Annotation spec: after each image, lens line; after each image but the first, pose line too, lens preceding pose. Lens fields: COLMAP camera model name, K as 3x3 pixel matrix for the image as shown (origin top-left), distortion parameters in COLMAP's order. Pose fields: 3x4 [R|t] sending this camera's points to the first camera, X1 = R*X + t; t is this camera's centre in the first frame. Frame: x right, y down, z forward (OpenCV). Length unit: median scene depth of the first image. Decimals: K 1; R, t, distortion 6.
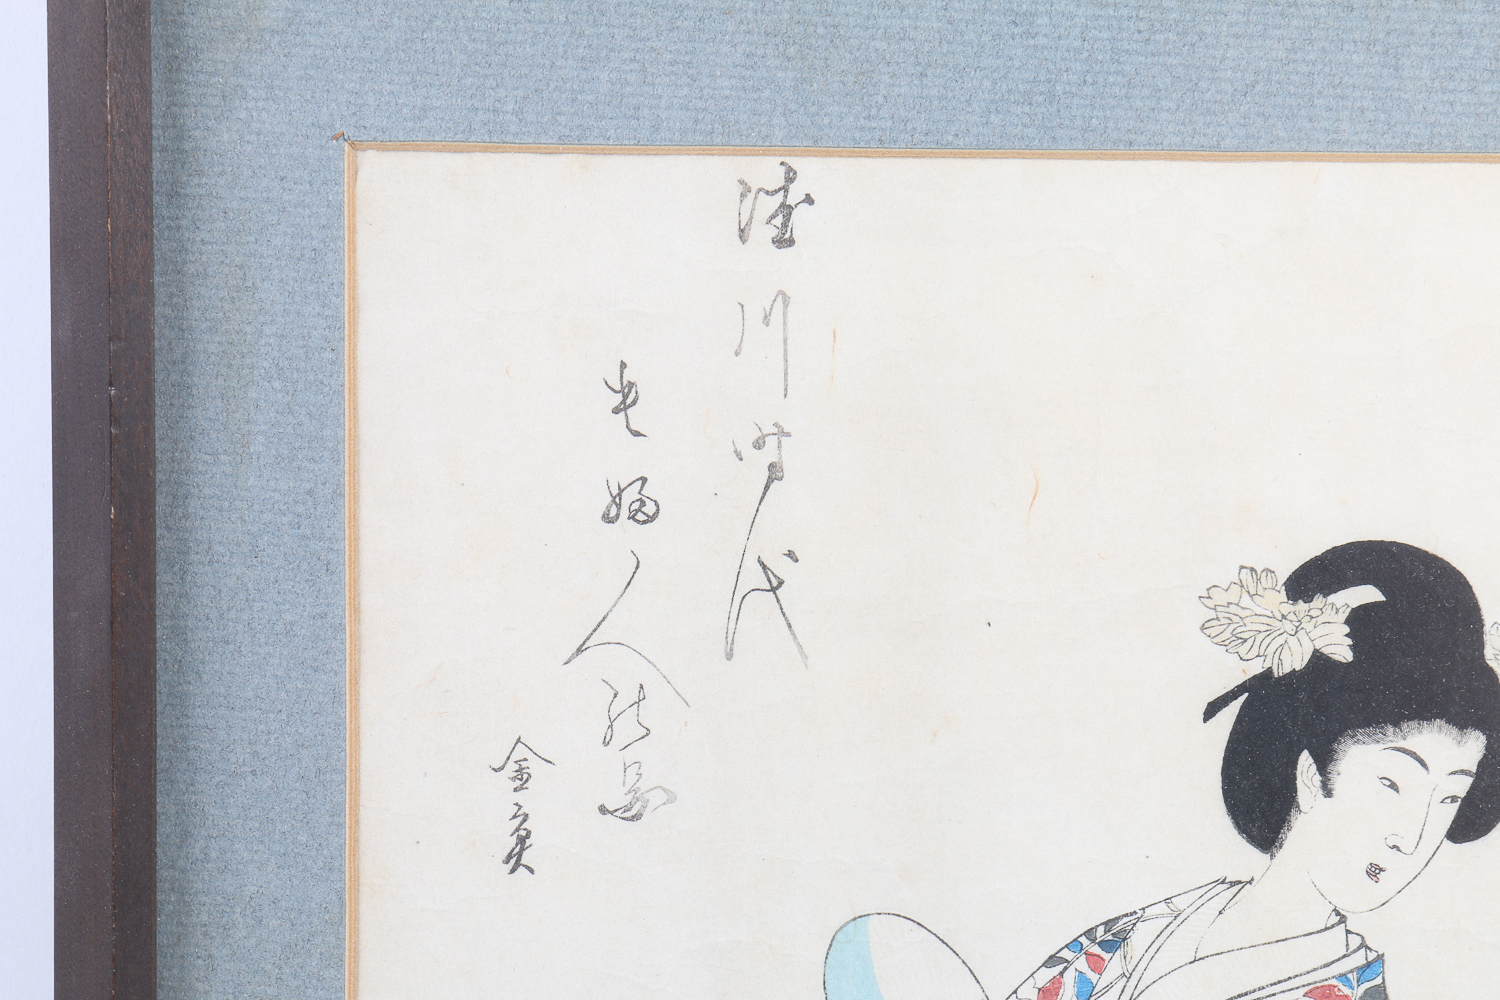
lens RADIAL K [[4866.3, 0, 751.3], [0, 4866.3, 500.9], [0, 0, 1]] dist [0.154166, 0.000000]
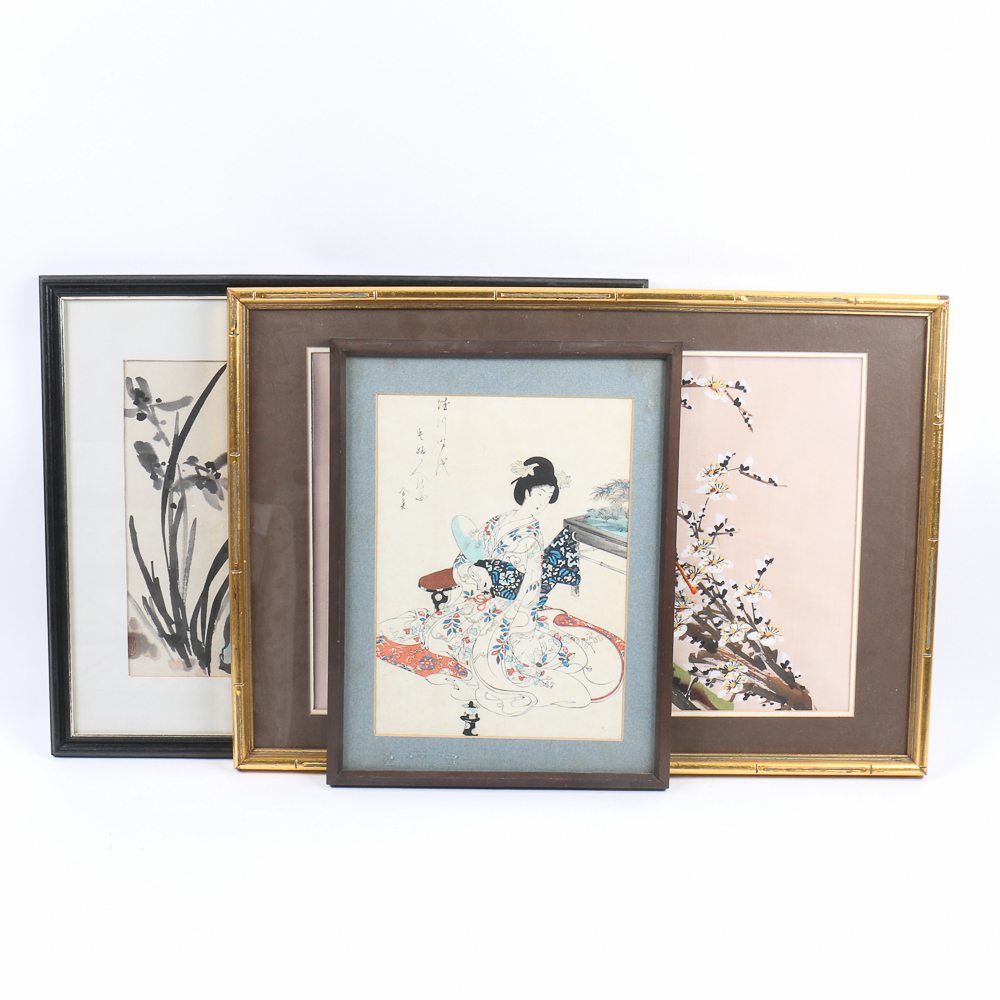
lens RADIAL K [[1631.3, 0, 500.0], [0, 1631.3, 498.6], [0, 0, 1]] dist [-0.035876, 0.000000]
pose [[0.996728, -0.002789, 0.080777, -0.093691], [0.003461, 0.999961, -0.008177, 0.080677], [-0.080751, 0.008430, 0.996699, -1.124081]]
